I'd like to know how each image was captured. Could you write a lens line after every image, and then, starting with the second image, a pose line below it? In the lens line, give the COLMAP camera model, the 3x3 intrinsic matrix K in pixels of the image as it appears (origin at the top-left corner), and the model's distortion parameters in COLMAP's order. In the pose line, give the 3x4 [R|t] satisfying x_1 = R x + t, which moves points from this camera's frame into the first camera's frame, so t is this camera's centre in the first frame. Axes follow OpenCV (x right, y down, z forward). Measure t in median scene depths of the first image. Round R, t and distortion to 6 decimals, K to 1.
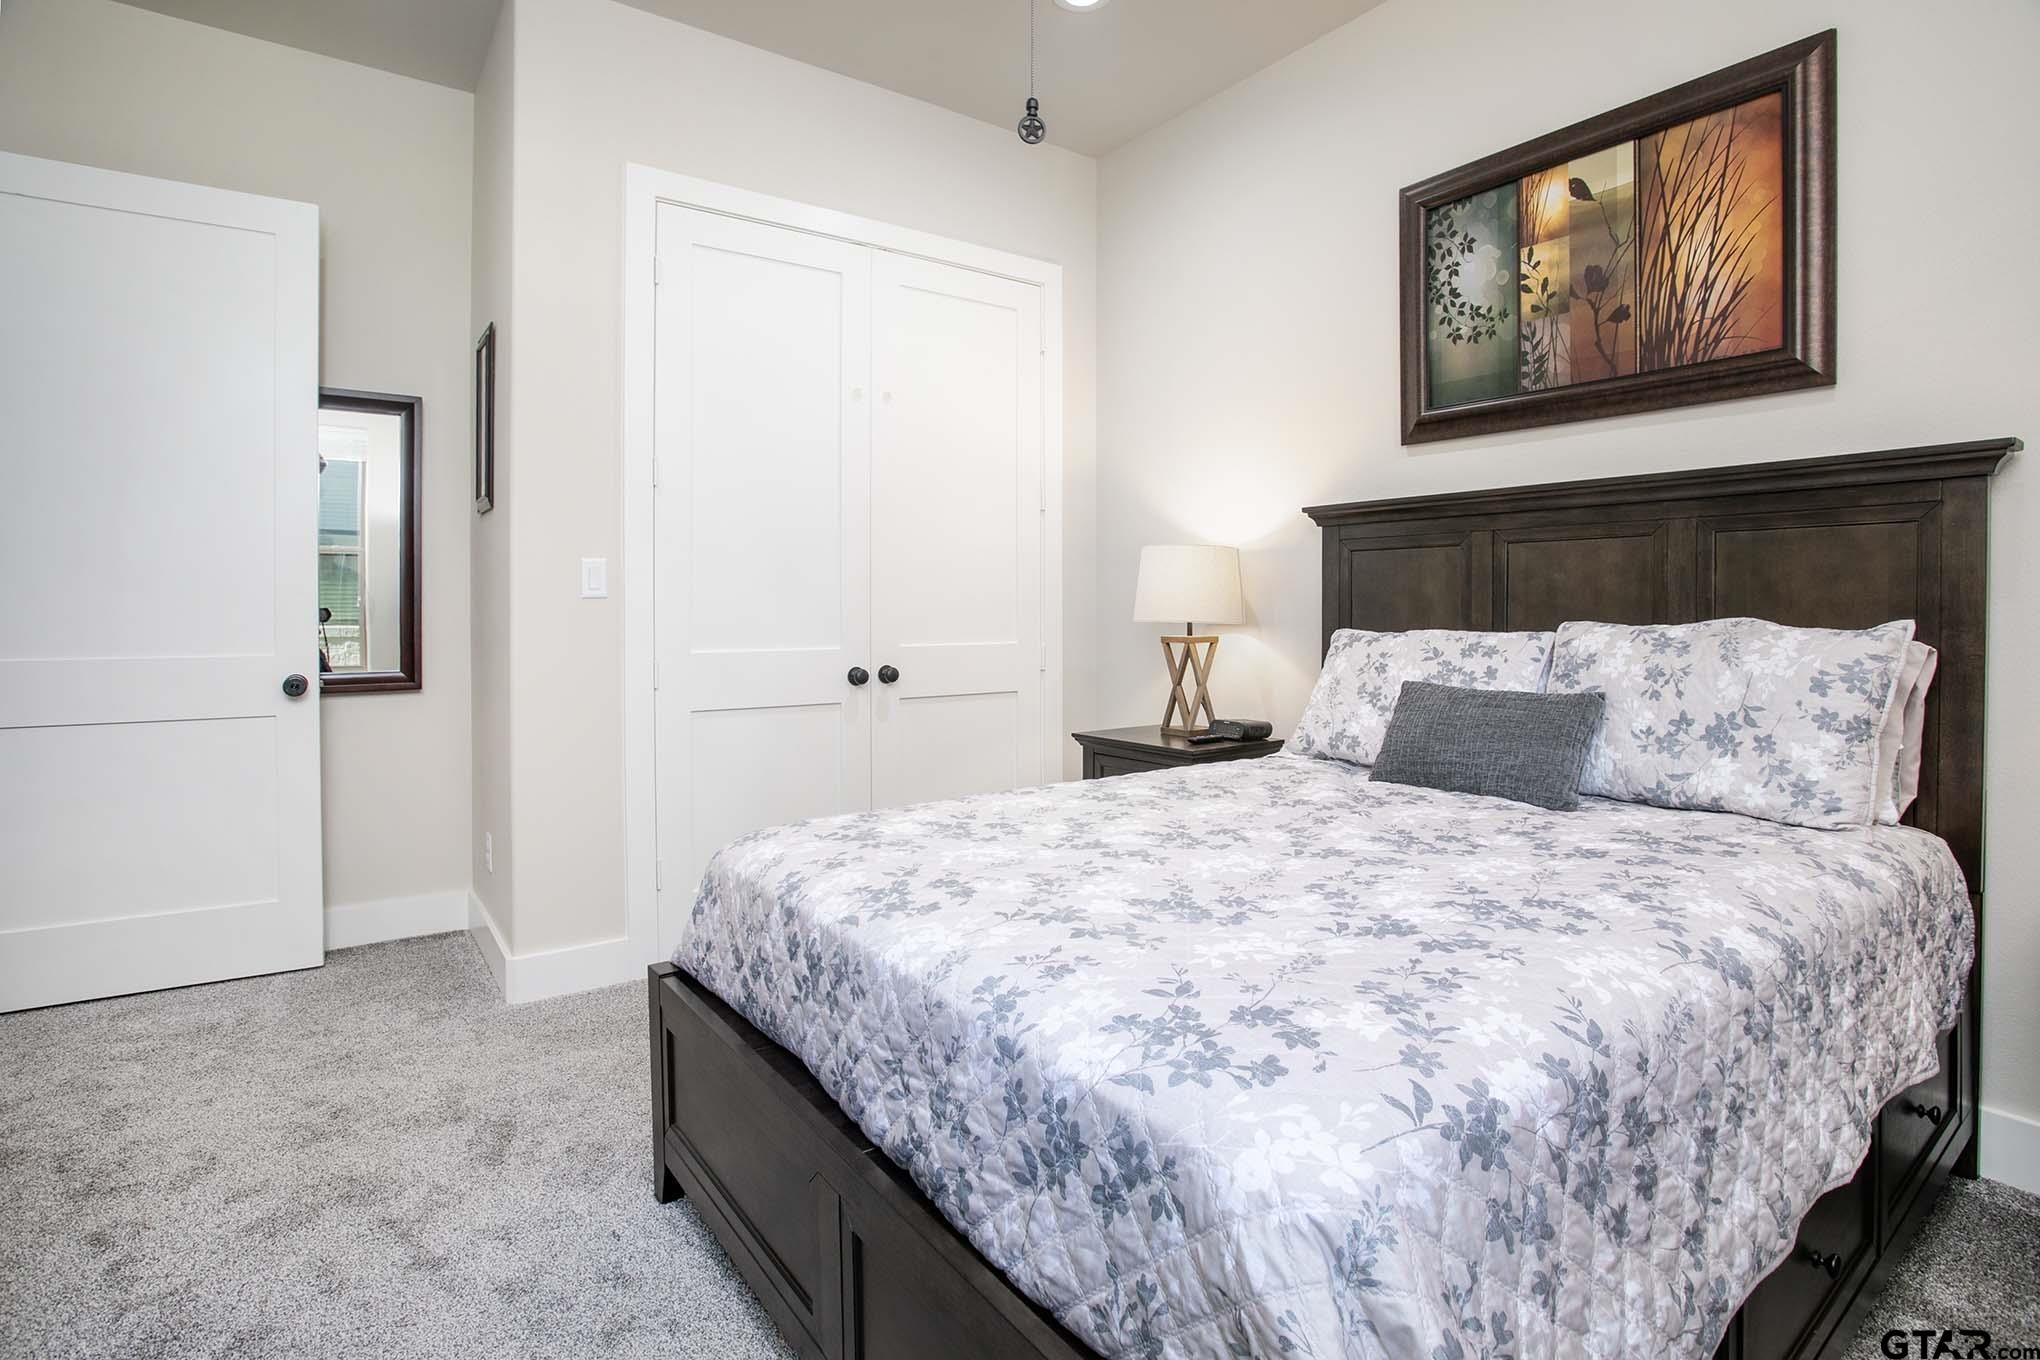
lens RADIAL K [[1026.9, 0, 1018.8], [0, 1026.9, 628.0], [0, 0, 1]] dist [-0.083097, 0.045267]
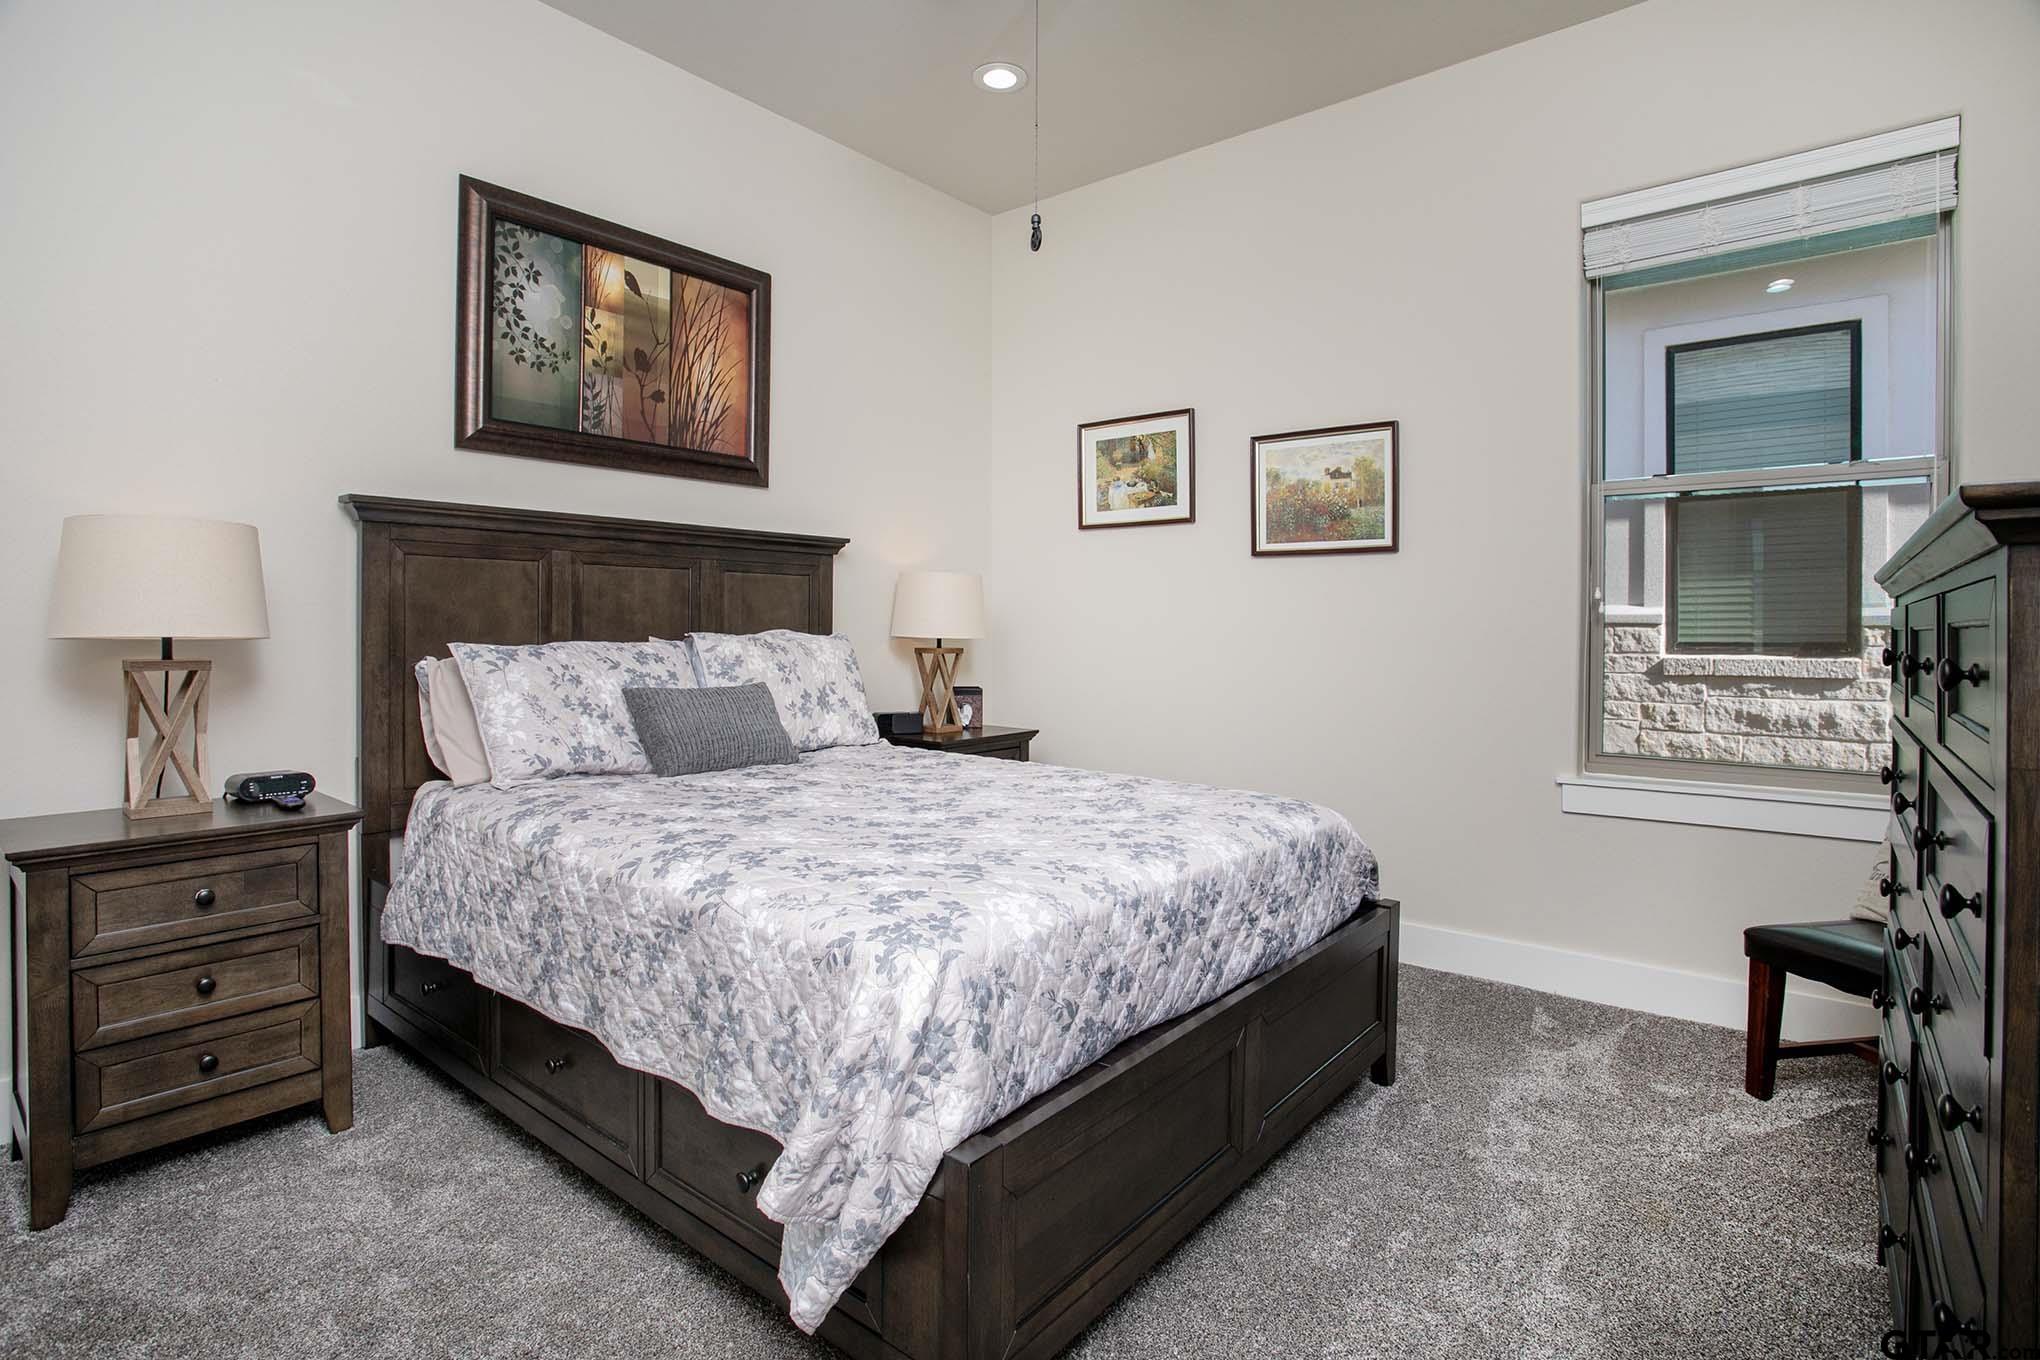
lens RADIAL K [[1026.9, 0, 1017.3], [0, 1026.9, 625.6], [0, 0, 1]] dist [-0.038786, 0.024519]
pose [[-0.252182, -0.004234, 0.967671, -0.761927], [0.003900, 0.999978, 0.005391, -0.019142], [-0.967672, 0.005133, -0.252160, 0.833860]]
